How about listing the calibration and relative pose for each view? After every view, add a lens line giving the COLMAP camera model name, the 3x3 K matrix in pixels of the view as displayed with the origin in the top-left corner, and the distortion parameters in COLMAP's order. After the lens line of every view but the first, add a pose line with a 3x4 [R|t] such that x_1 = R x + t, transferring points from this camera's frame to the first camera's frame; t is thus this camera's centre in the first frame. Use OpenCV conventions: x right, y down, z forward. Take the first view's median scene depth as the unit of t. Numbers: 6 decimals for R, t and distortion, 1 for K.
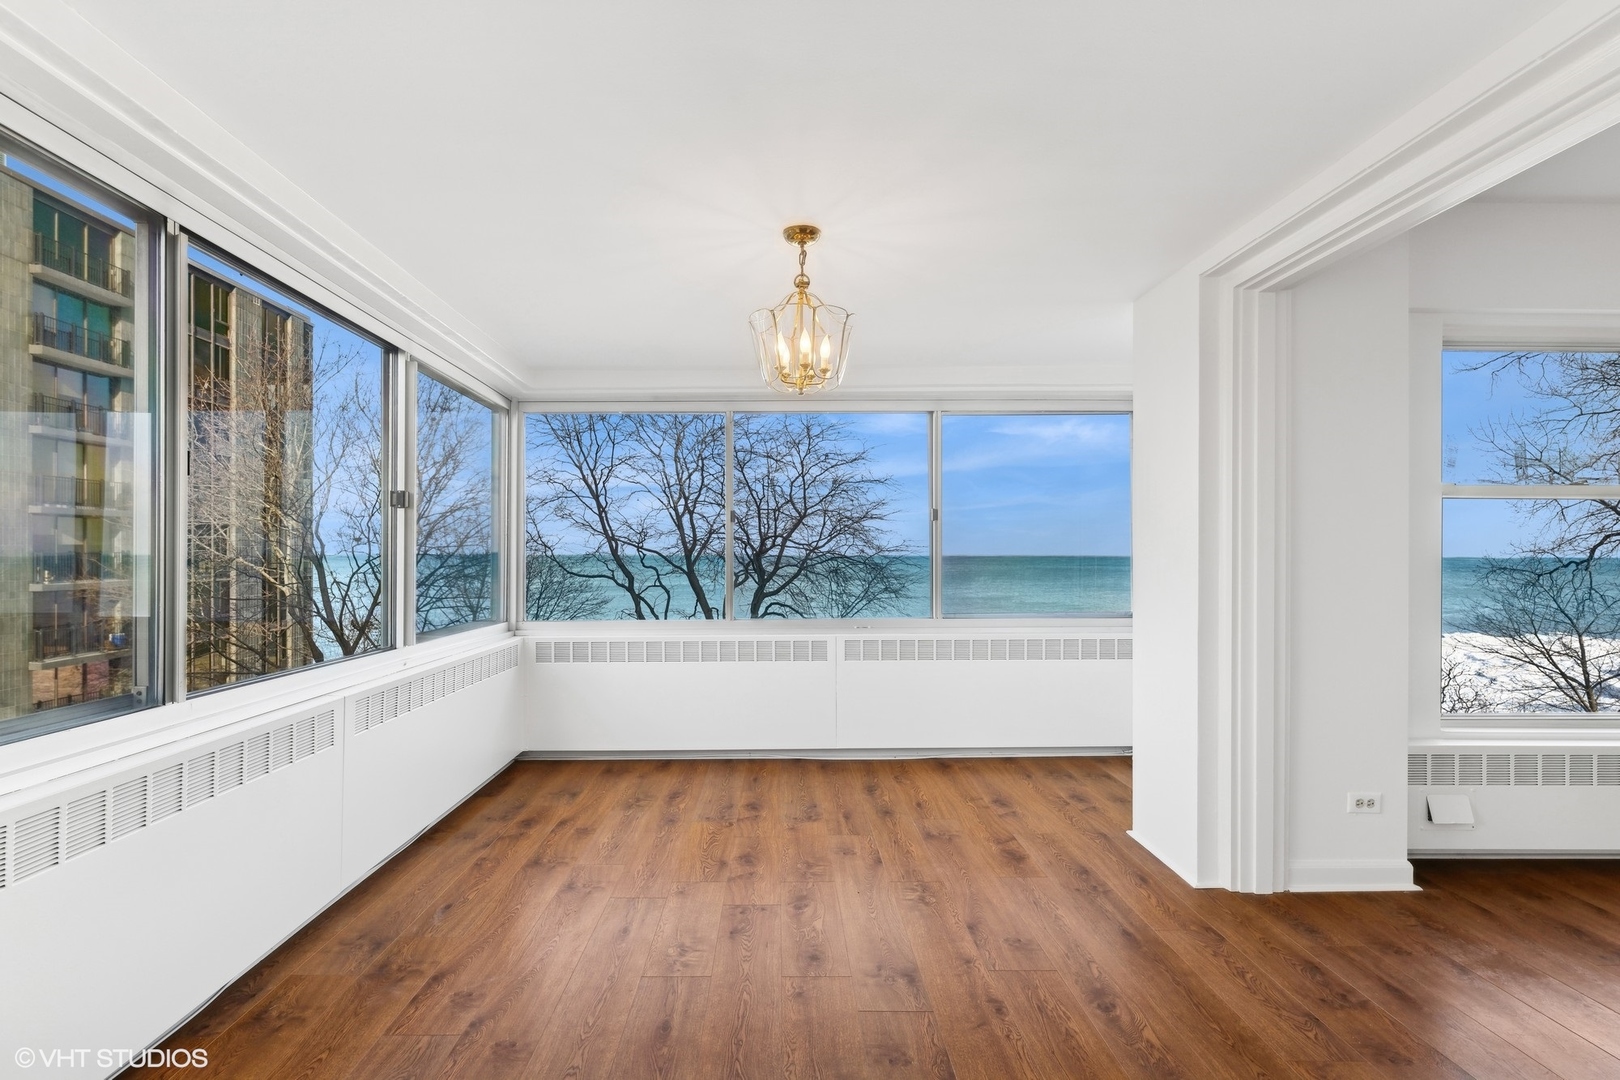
lens RADIAL K [[737.1, 0, 808.8], [0, 737.1, 634.8], [0, 0, 1]] dist [0.004219, 0.000420]
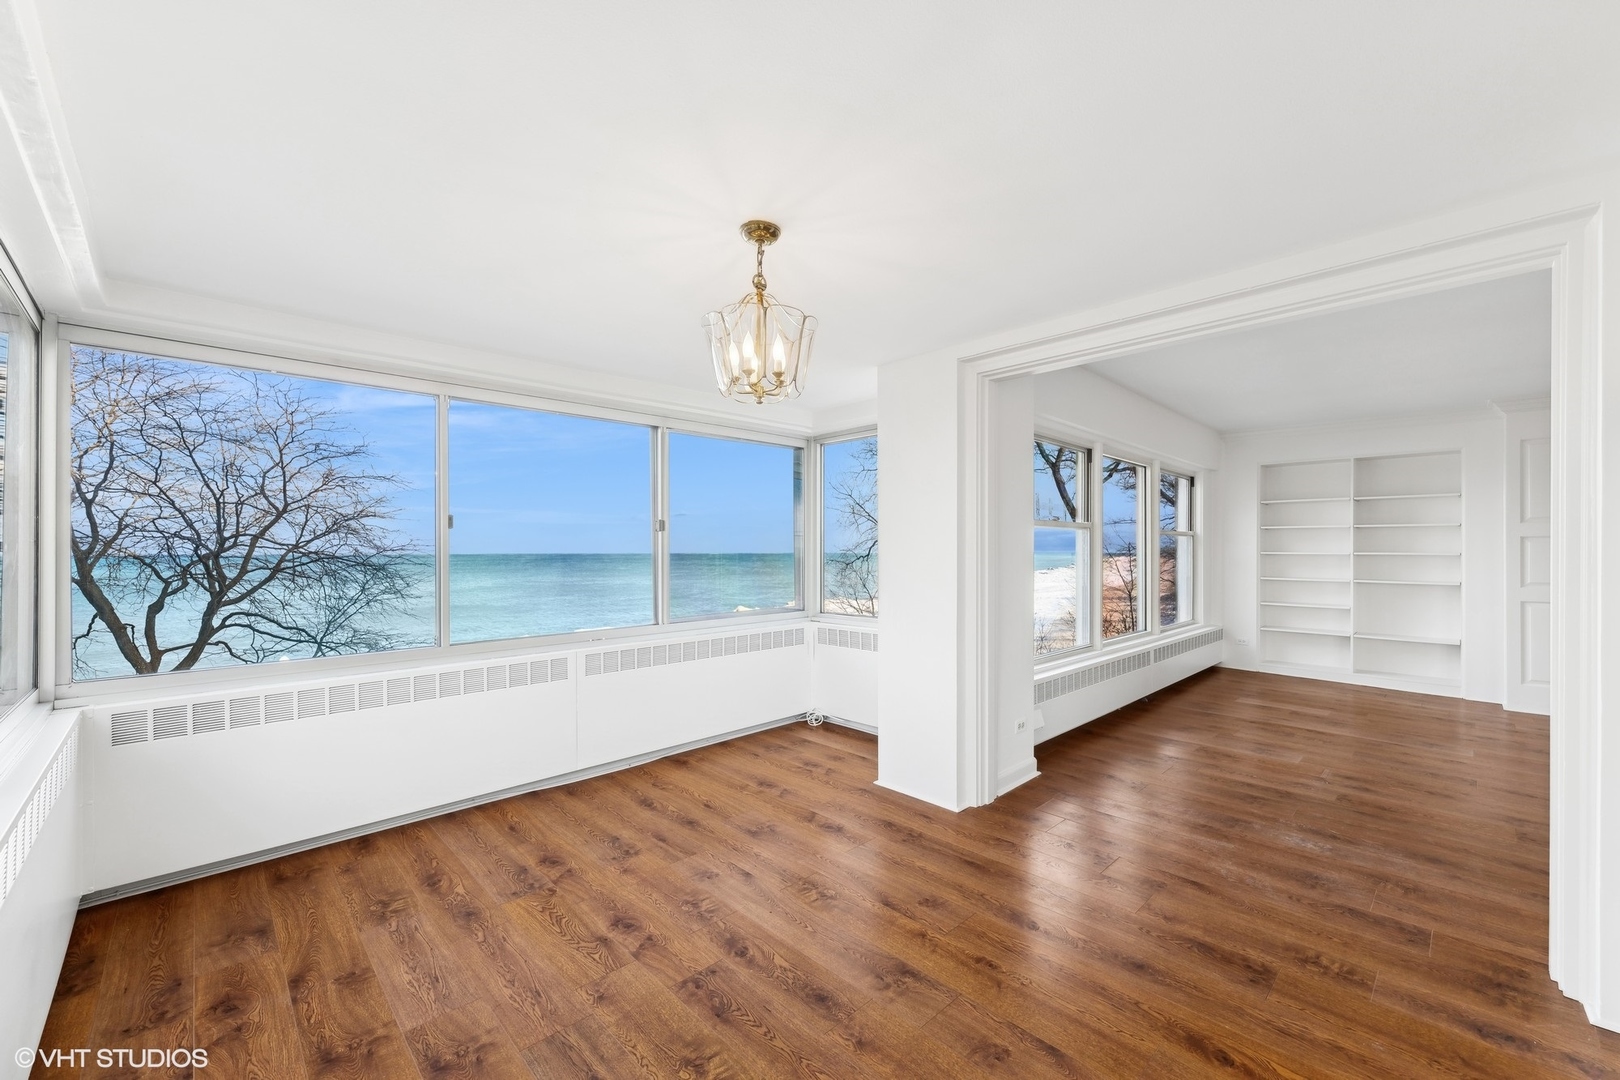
lens RADIAL K [[625.6, 0, 810.1], [0, 625.6, 608.8], [0, 0, 1]] dist [-0.000790, -0.000218]
pose [[0.743754, -0.063935, 0.665389, -0.305840], [0.075993, 0.997049, 0.010859, -0.043891], [-0.664120, 0.042489, 0.746418, 0.232415]]
